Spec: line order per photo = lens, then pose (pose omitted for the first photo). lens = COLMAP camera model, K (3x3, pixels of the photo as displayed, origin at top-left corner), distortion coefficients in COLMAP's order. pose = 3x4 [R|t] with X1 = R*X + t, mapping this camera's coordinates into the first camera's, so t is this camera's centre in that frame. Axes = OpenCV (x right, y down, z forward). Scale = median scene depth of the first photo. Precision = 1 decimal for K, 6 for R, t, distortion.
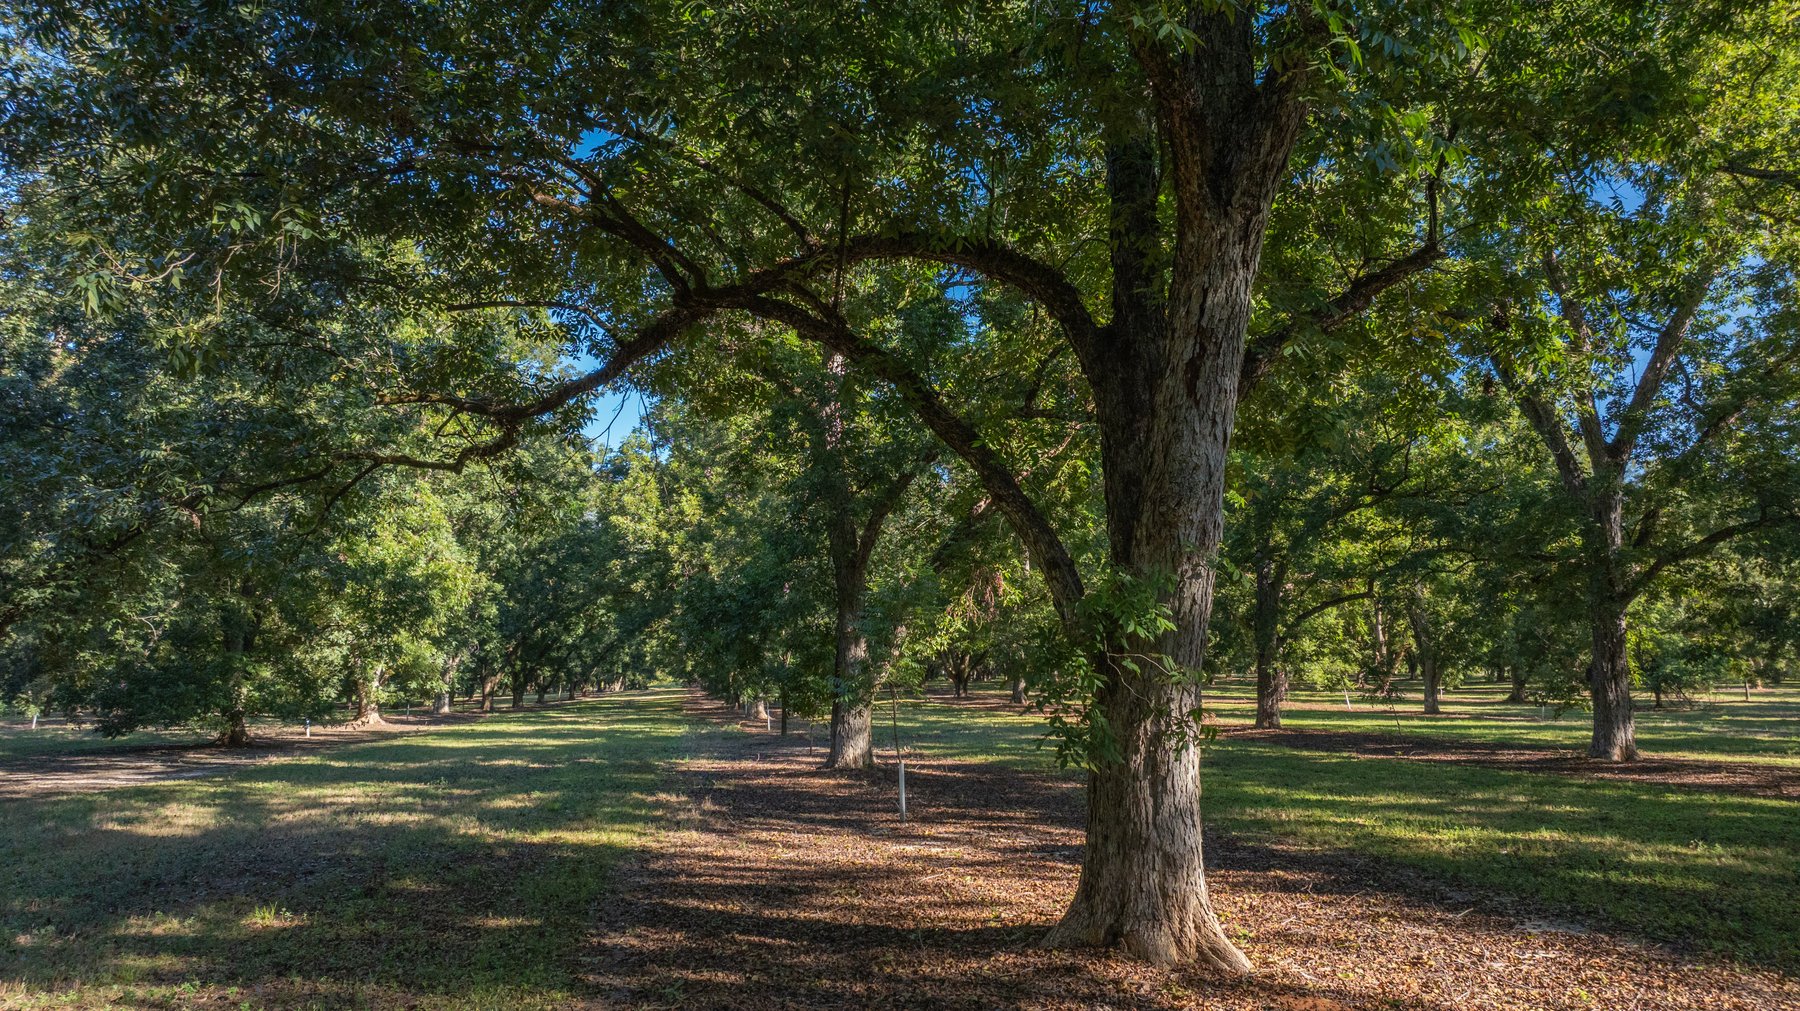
lens RADIAL K [[1262.7, 0, 898.3], [0, 1262.7, 505.6], [0, 0, 1]] dist [-0.020034, 0.016079]
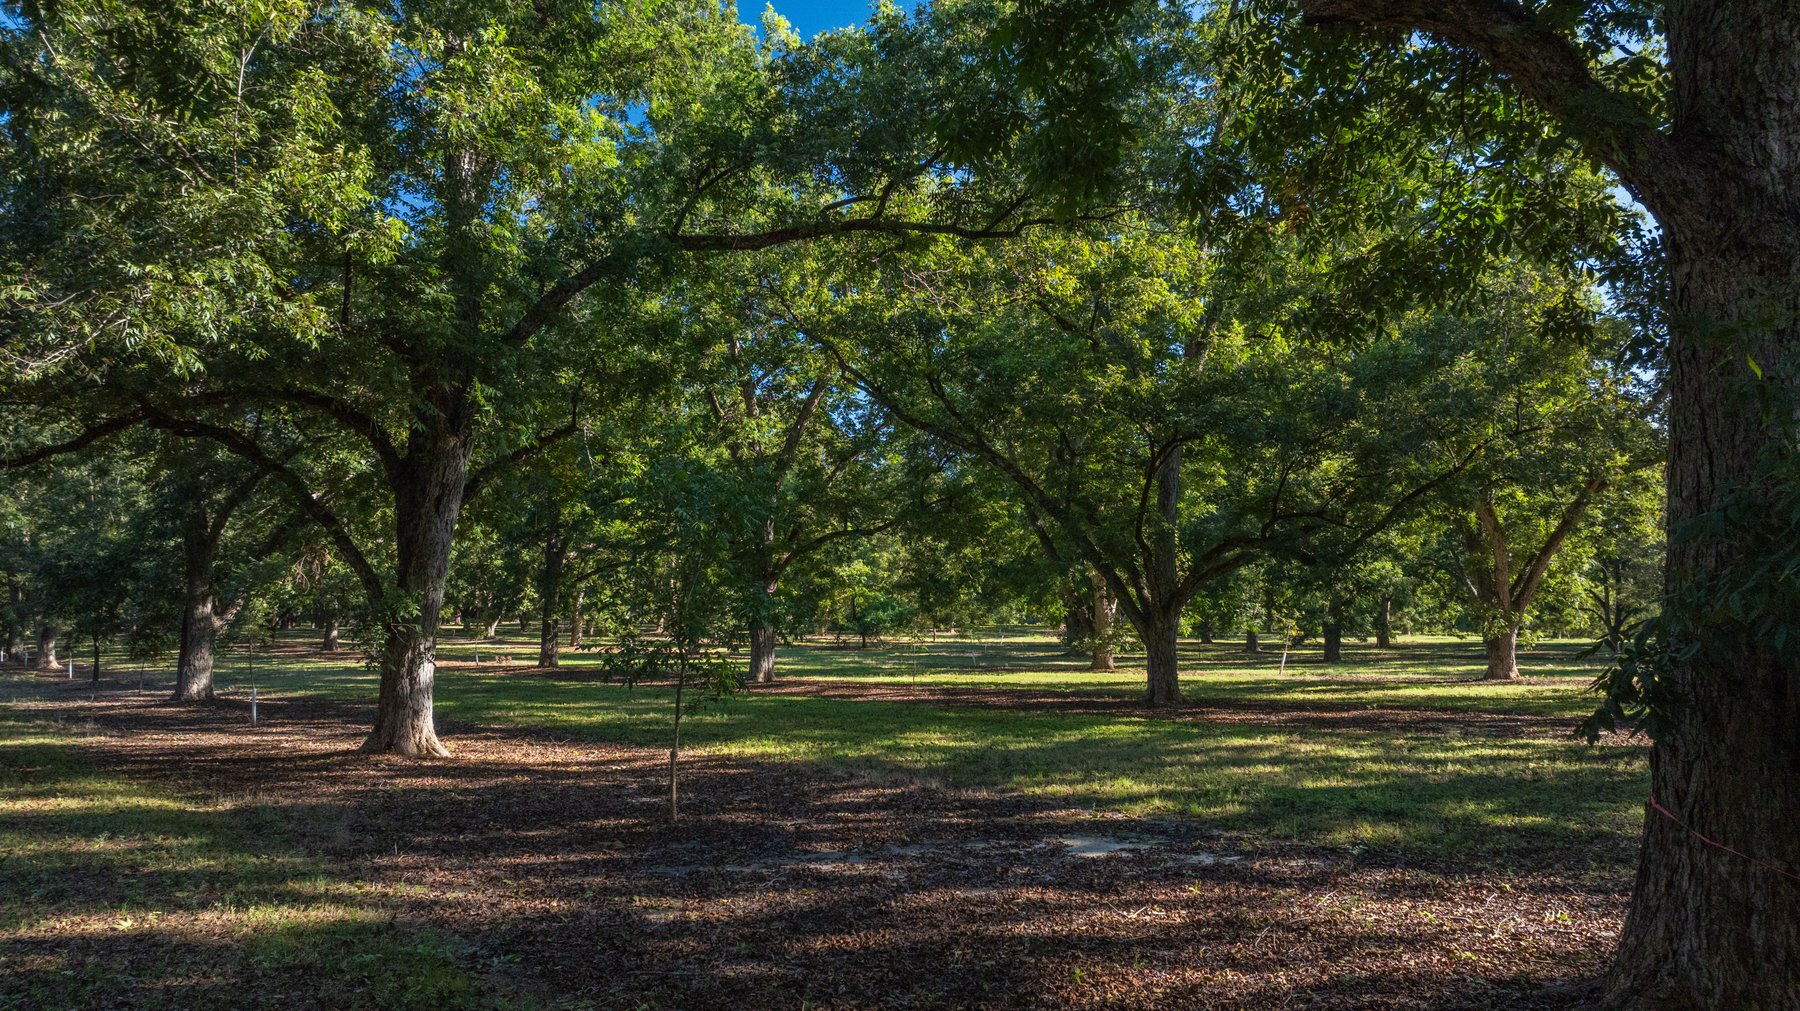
lens RADIAL K [[1262.7, 0, 905.3], [0, 1262.7, 498.3], [0, 0, 1]] dist [-0.020034, 0.016079]
pose [[0.865711, 0.046091, 0.498417, -0.046770], [-0.064242, 0.997747, 0.019317, -0.056237], [-0.496404, -0.048743, 0.866722, -0.378217]]
